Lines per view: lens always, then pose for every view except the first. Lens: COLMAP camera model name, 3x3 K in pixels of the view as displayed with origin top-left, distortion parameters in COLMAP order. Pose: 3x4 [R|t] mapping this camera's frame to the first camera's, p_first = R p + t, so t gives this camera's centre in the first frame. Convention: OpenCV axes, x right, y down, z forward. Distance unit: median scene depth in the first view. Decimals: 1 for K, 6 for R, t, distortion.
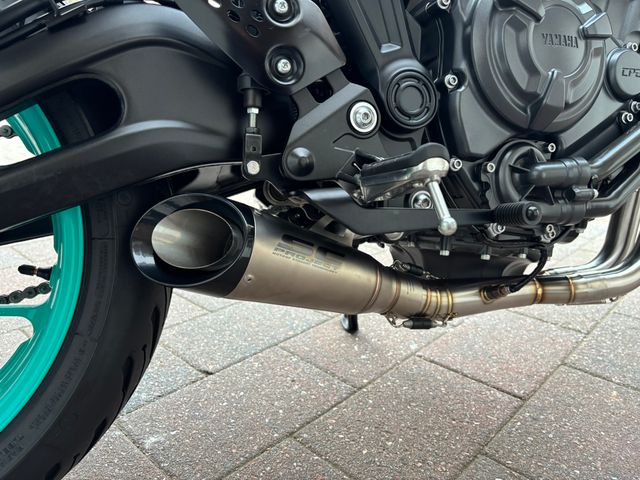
lens RADIAL K [[495.2, 0, 321.8], [0, 495.2, 236.7], [0, 0, 1]] dist [0.027883, -0.044545]
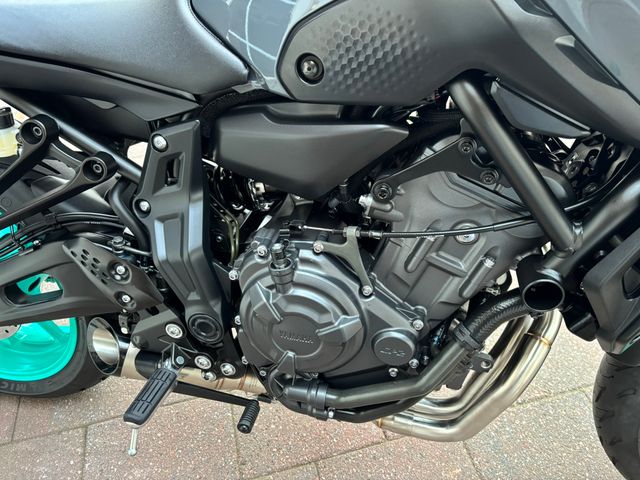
lens RADIAL K [[495.2, 0, 322.0], [0, 495.2, 237.4], [0, 0, 1]] dist [0.027883, -0.044545]
pose [[0.848010, 0.347706, -0.399974, 0.748480], [-0.115004, 0.857442, 0.501564, -0.991632], [0.517352, -0.379333, 0.767107, 0.092620]]
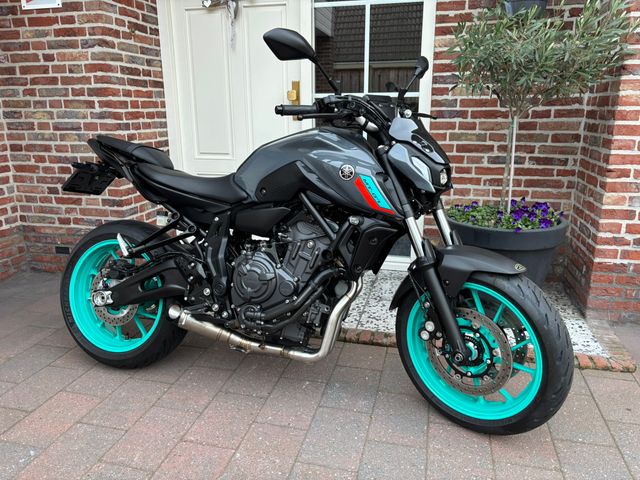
lens RADIAL K [[495.2, 0, 314.2], [0, 495.2, 243.3], [0, 0, 1]] dist [0.027883, -0.044545]
pose [[0.788716, 0.149284, -0.596357, 2.299697], [-0.151552, 0.987344, 0.046723, -0.699843], [0.595785, 0.053528, 0.801358, -1.295040]]
